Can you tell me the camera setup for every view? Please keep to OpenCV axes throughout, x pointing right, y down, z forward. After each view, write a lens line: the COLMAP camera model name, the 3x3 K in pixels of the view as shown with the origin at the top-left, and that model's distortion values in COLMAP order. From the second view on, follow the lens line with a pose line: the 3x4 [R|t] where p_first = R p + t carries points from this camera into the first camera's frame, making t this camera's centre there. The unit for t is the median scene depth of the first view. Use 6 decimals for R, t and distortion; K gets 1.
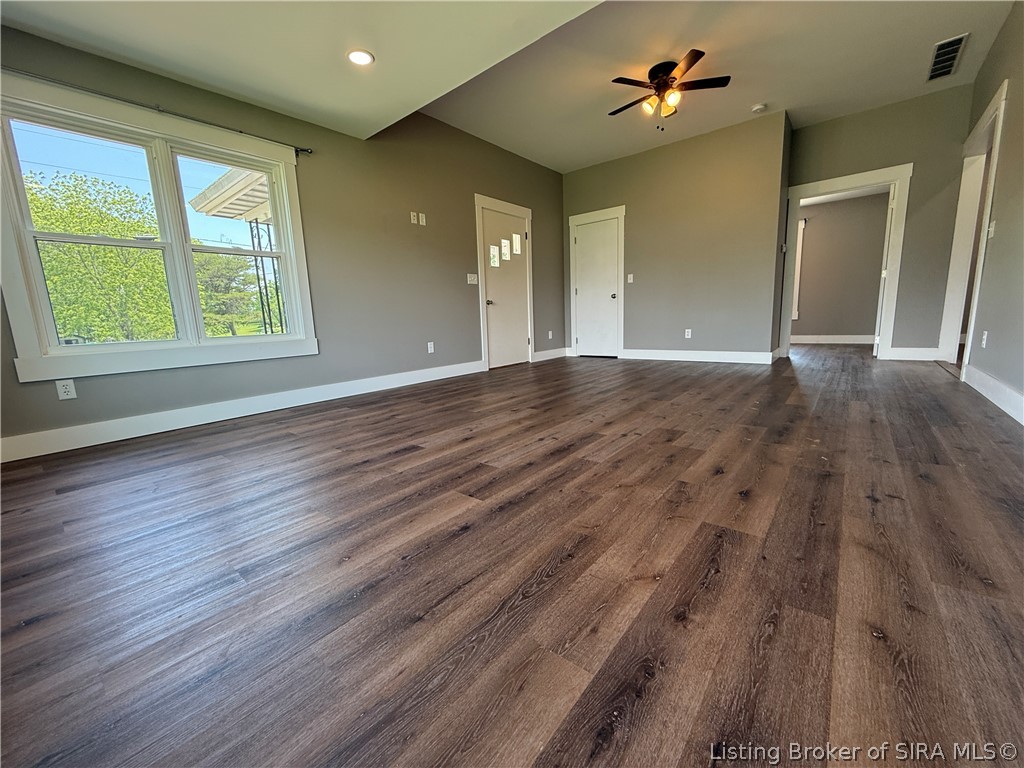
lens RADIAL K [[406.8, 0, 509.8], [0, 406.8, 385.7], [0, 0, 1]] dist [-0.000164, 0.000357]
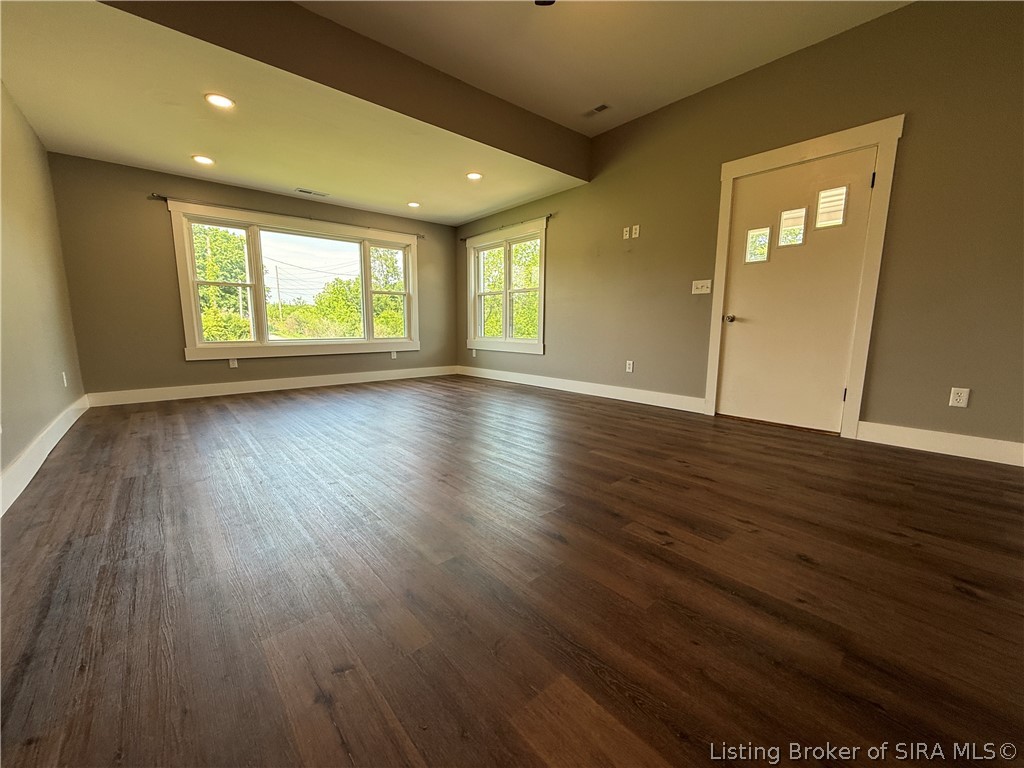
lens RADIAL K [[406.8, 0, 509.8], [0, 406.8, 385.7], [0, 0, 1]] dist [-0.000164, 0.000357]
pose [[-0.160328, 0.187613, -0.969070, 0.696639], [-0.162637, 0.963331, 0.213409, -0.187219], [0.973573, 0.191822, -0.123936, 0.772714]]
